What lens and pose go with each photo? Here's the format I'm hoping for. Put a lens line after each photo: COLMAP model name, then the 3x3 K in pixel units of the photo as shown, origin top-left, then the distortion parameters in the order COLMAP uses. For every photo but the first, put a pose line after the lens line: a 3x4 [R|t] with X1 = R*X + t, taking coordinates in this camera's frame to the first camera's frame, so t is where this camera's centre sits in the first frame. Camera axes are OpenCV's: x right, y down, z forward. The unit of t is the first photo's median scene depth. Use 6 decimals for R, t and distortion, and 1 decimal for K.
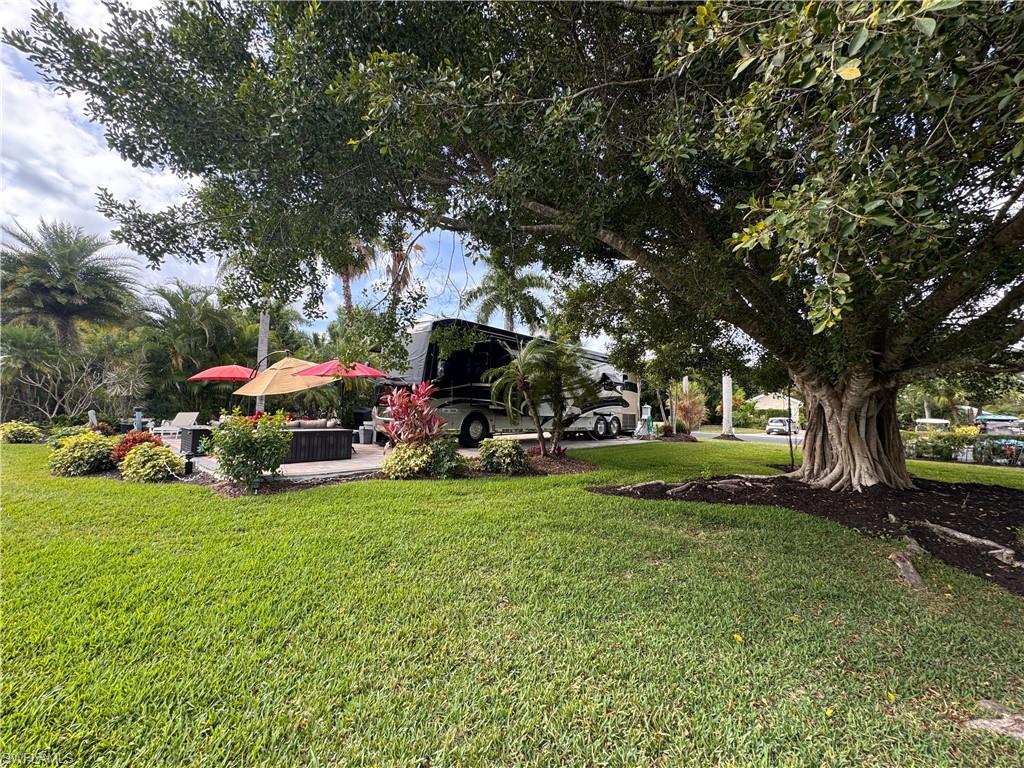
lens RADIAL K [[408.0, 0, 509.7], [0, 408.0, 384.5], [0, 0, 1]] dist [-0.001798, -0.000125]
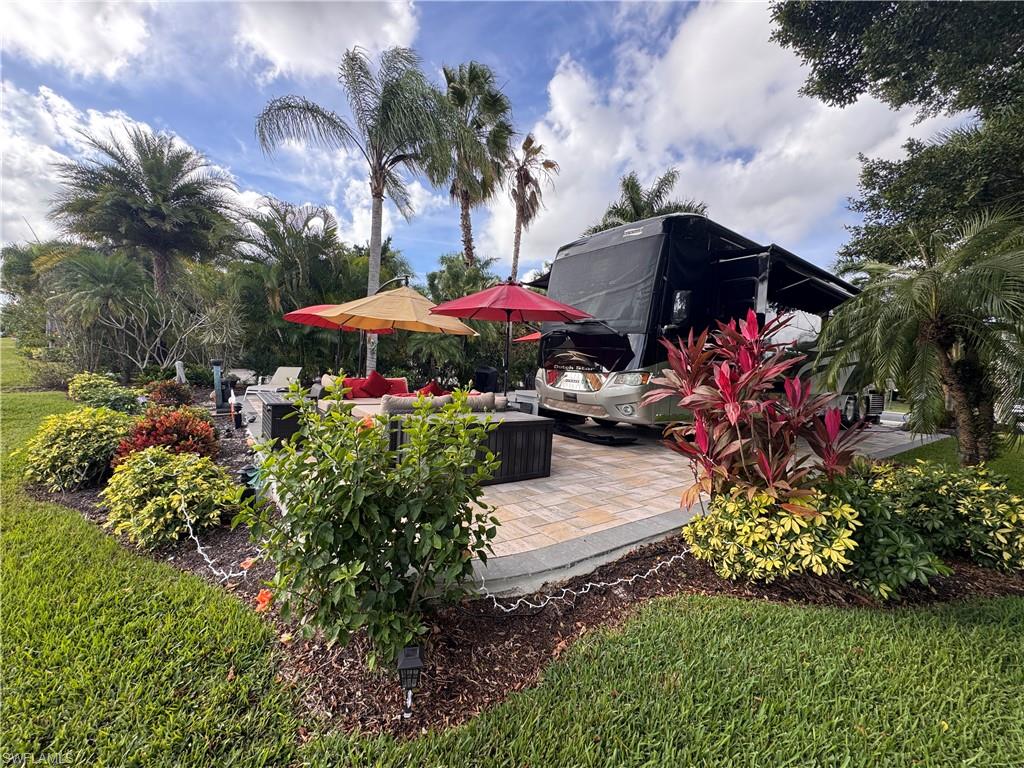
lens RADIAL K [[408.0, 0, 509.7], [0, 408.0, 384.5], [0, 0, 1]] dist [-0.001798, -0.000125]
pose [[0.978285, 0.043056, -0.202743, -0.214805], [-0.023083, 0.994733, 0.099868, 0.013132], [0.205975, -0.093020, 0.974126, 0.322826]]
